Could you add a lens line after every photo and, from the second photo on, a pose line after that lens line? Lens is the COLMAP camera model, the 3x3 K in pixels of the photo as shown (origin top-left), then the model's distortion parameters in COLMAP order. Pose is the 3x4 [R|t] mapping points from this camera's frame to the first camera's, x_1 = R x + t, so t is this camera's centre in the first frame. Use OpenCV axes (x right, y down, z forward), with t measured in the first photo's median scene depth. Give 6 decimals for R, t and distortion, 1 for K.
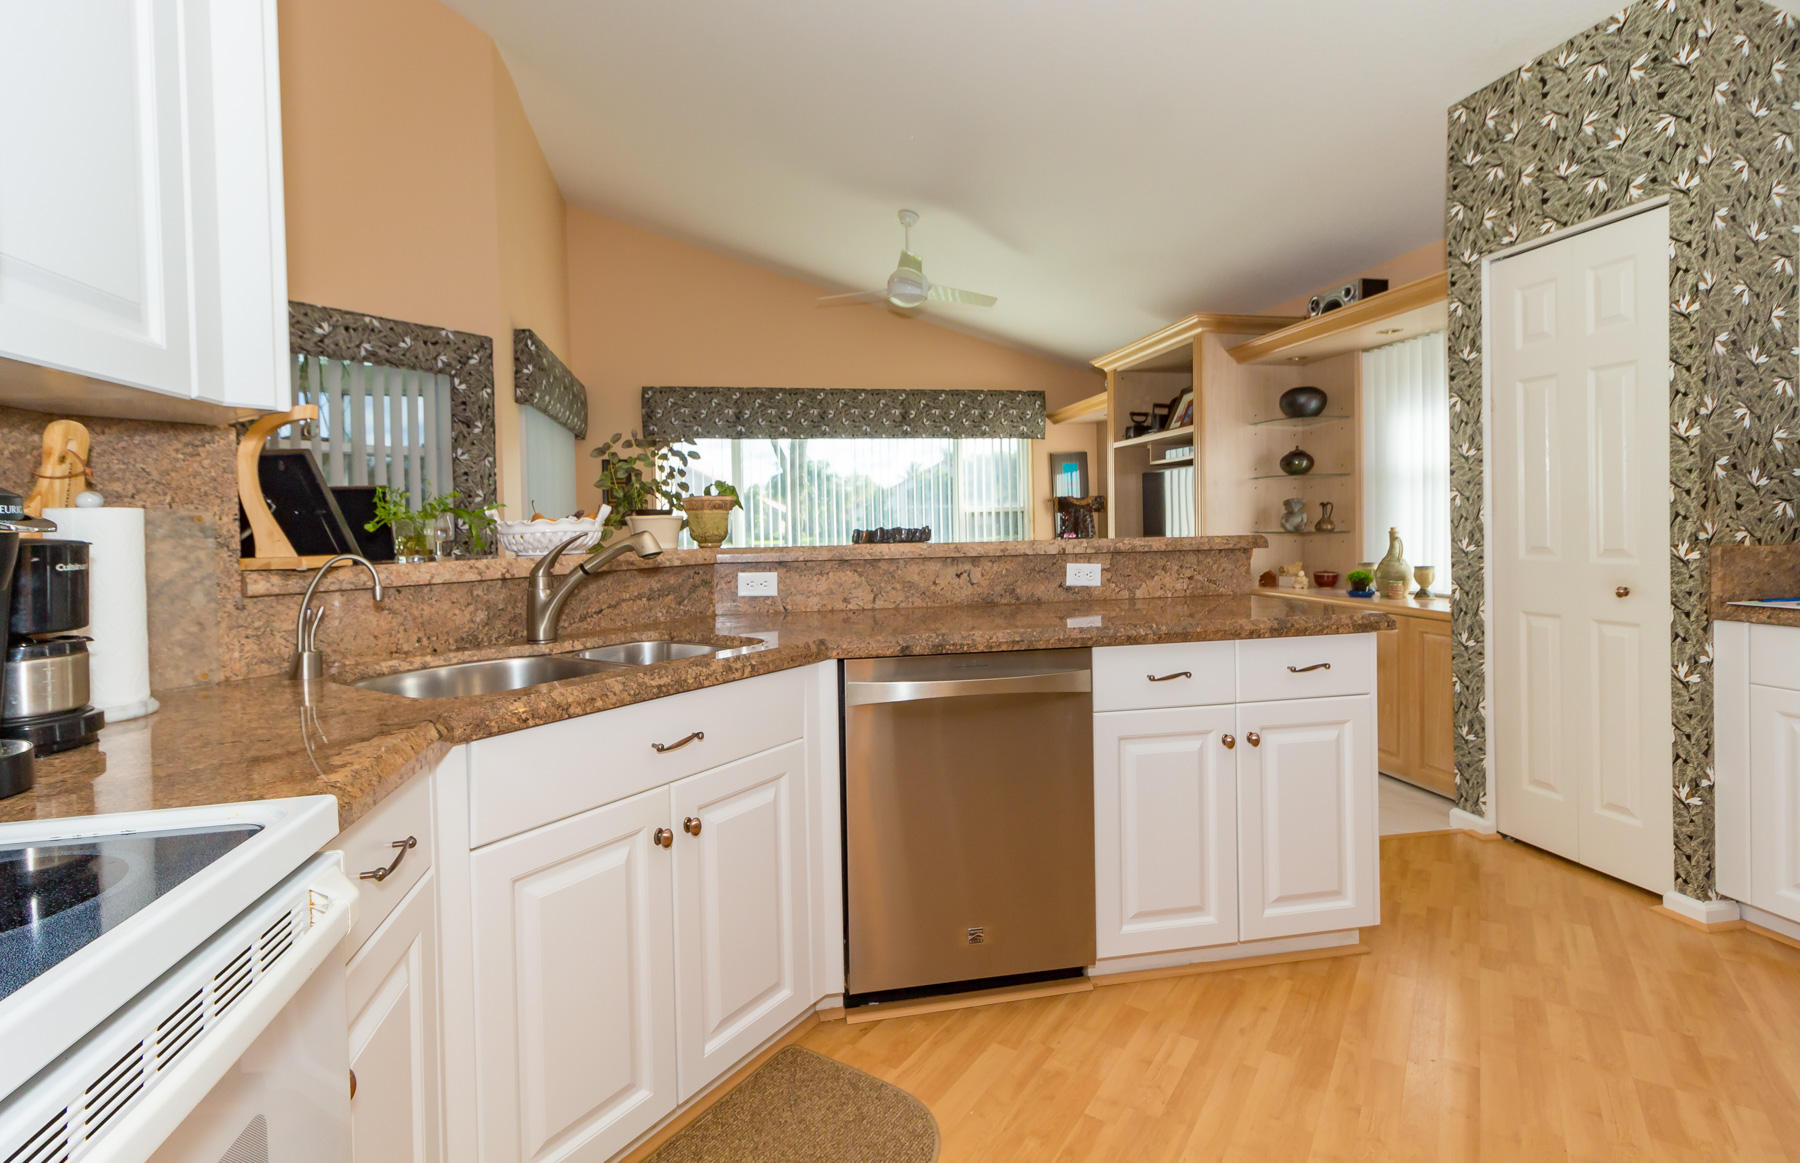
lens RADIAL K [[955.3, 0, 913.3], [0, 955.3, 538.1], [0, 0, 1]] dist [0.003674, -0.000093]
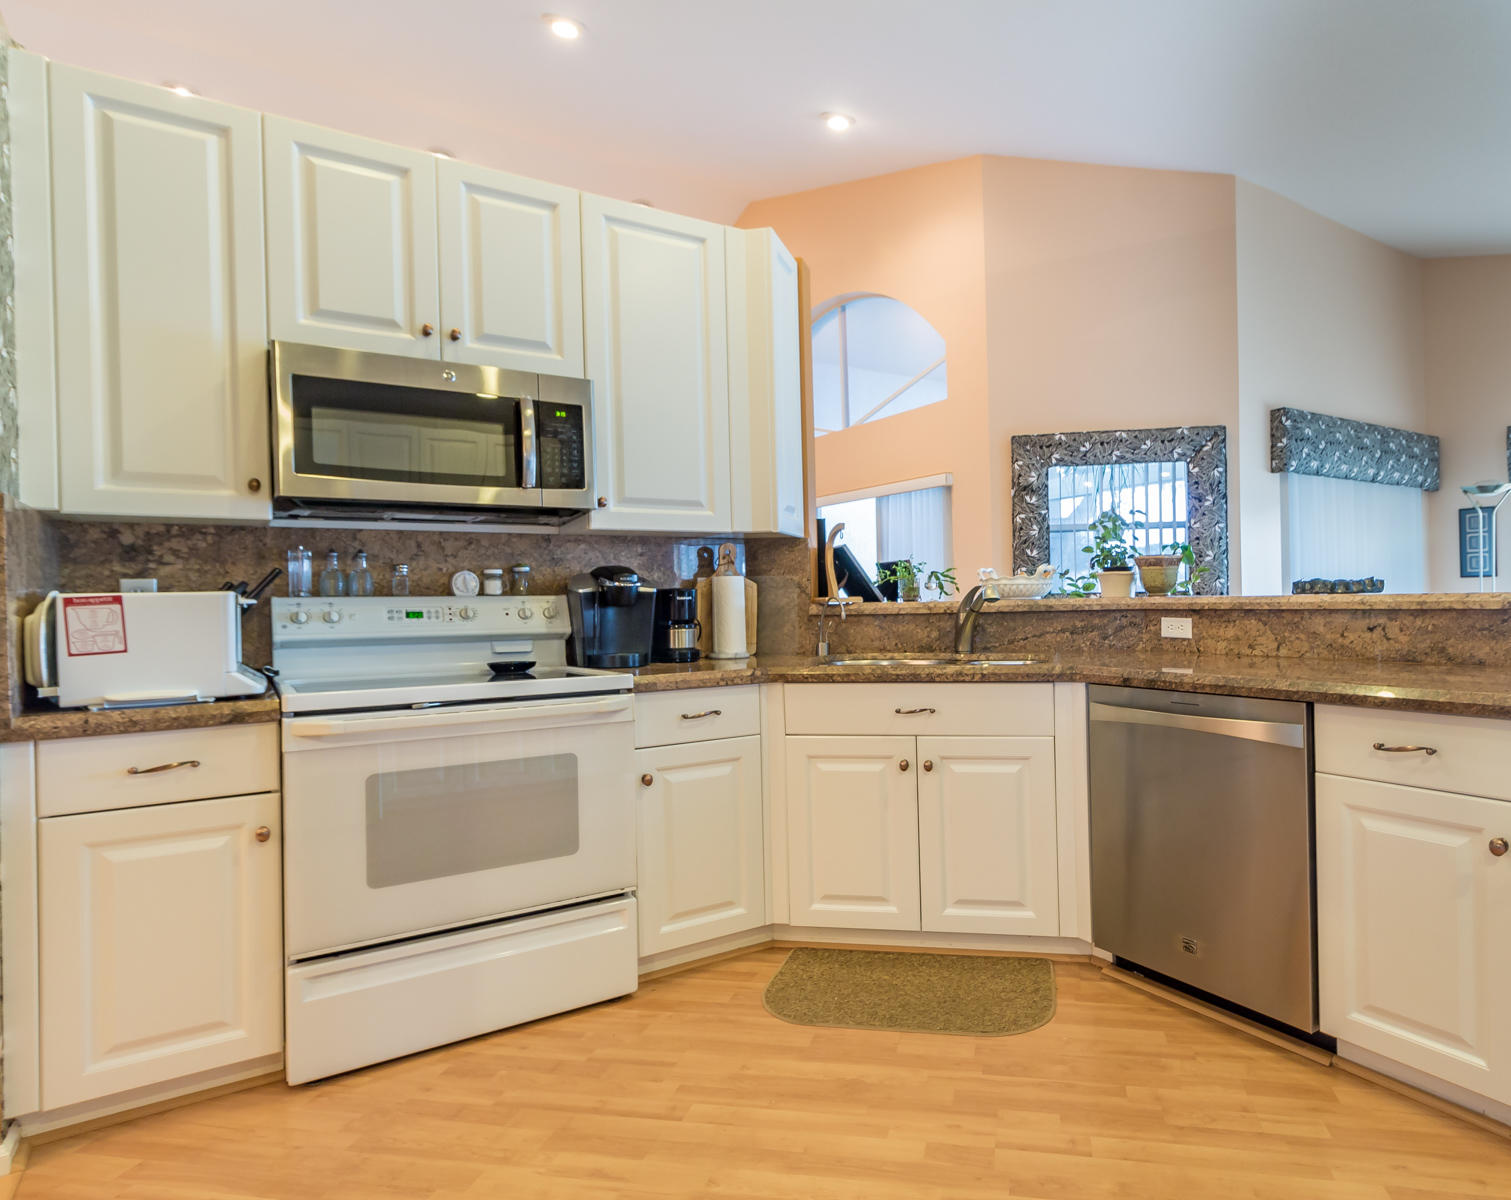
lens RADIAL K [[815.3, 0, 756.4], [0, 815.3, 604.2], [0, 0, 1]] dist [-0.022376, 0.000655]
pose [[0.328337, 0.018350, -0.944382, 0.612209], [-0.002422, 0.999824, 0.018586, 0.001406], [0.944557, -0.003815, 0.328324, 0.170548]]
